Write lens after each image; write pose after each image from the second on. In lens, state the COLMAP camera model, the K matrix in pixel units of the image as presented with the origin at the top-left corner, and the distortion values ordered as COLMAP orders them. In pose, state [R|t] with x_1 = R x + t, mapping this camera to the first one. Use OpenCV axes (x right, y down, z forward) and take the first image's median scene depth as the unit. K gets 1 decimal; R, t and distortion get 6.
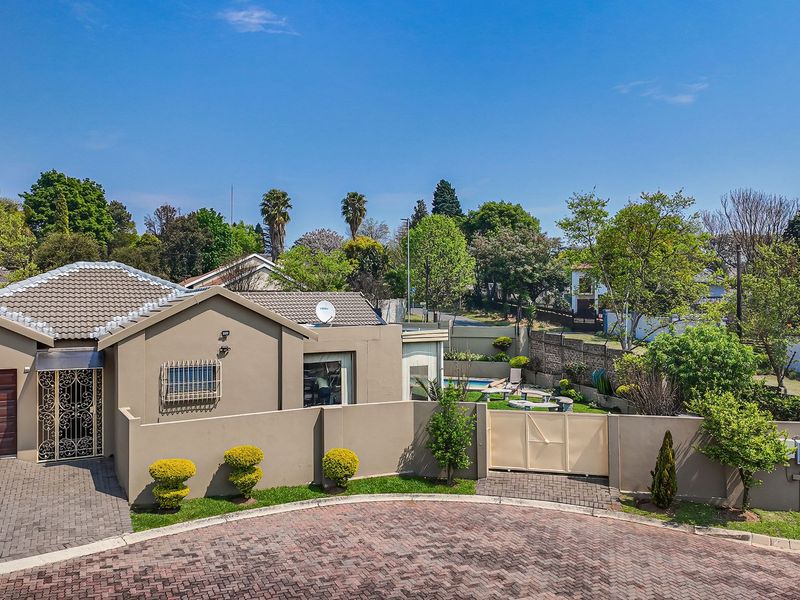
lens RADIAL K [[644.4, 0, 404.7], [0, 644.4, 297.4], [0, 0, 1]] dist [0.102299, -0.026654]
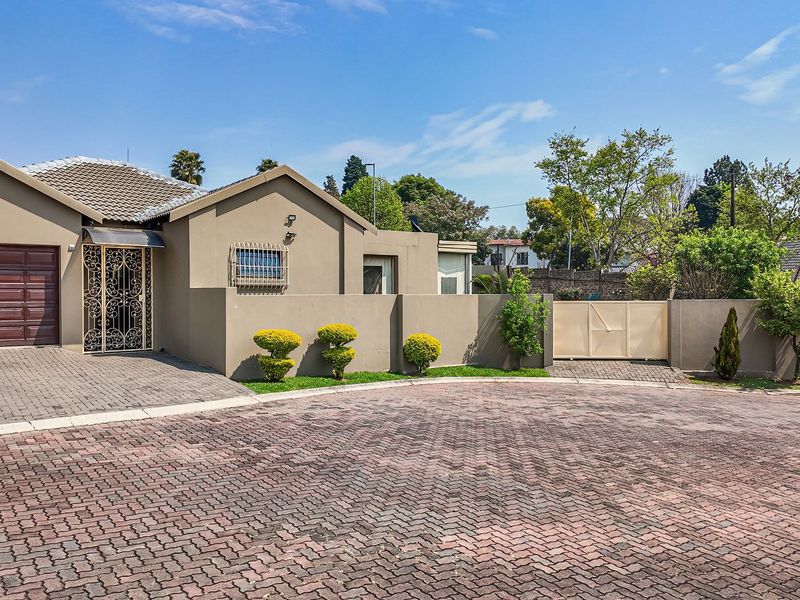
lens RADIAL K [[644.4, 0, 400.1], [0, 644.4, 299.7], [0, 0, 1]] dist [0.102299, -0.026654]
pose [[0.980217, 0.002578, 0.197911, -0.307223], [-0.002842, 0.999995, 0.001048, 0.172155], [-0.197908, -0.001589, 0.980219, 0.052111]]
